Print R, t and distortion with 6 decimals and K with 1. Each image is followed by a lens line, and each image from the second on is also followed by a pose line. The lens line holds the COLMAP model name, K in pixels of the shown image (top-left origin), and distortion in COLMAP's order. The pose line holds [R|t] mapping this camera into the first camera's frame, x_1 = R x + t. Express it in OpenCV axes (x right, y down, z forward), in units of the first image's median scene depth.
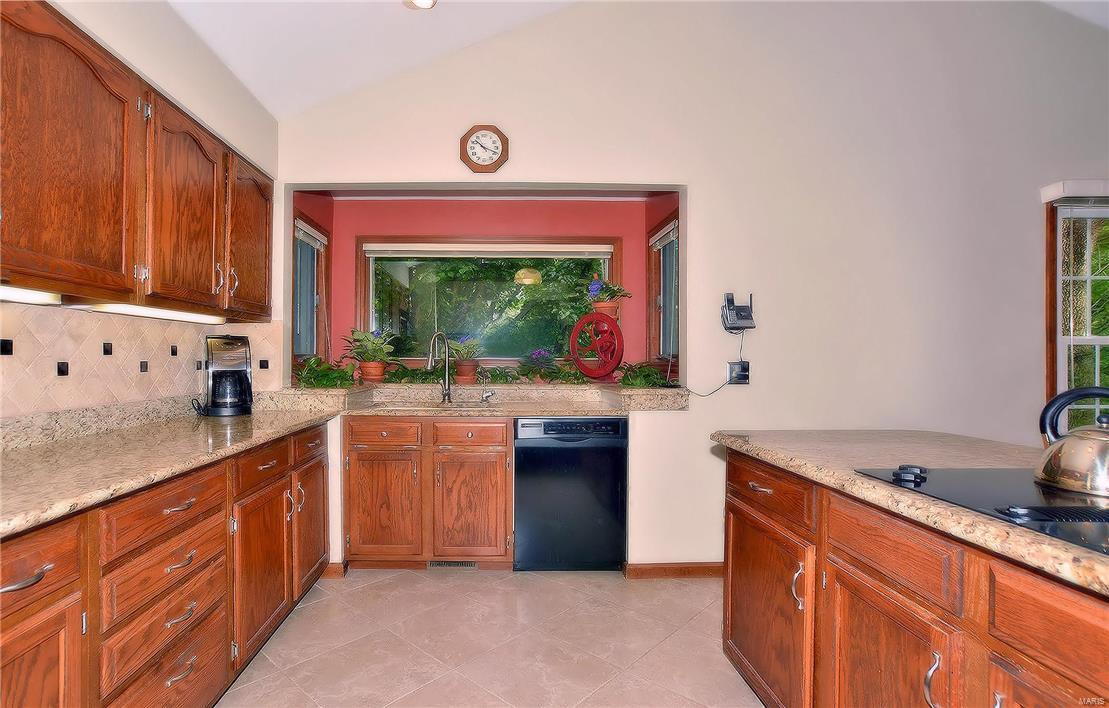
lens RADIAL K [[538.7, 0, 503.8], [0, 538.7, 363.7], [0, 0, 1]] dist [-0.022614, 0.006843]
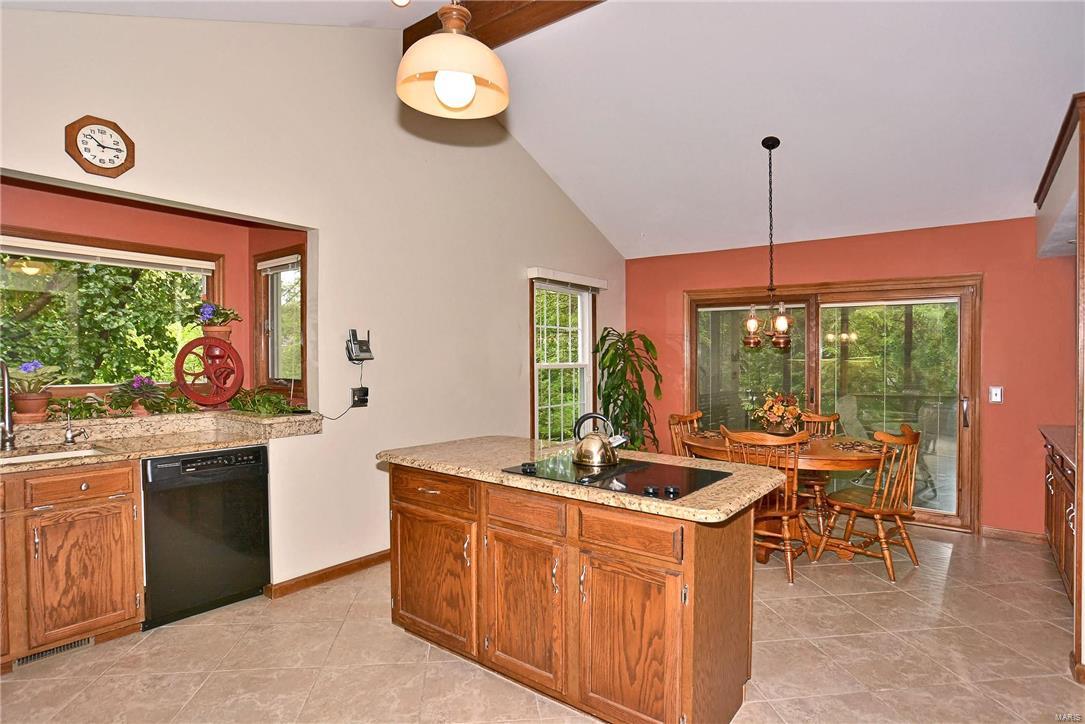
lens RADIAL K [[566.8, 0, 538.0], [0, 566.8, 362.9], [0, 0, 1]] dist [-0.026747, 0.005600]
pose [[0.636666, 0.000908, 0.771139, -0.282256], [0.000563, 0.999998, -0.001641, -0.058949], [-0.771140, 0.001479, 0.636664, -0.093850]]
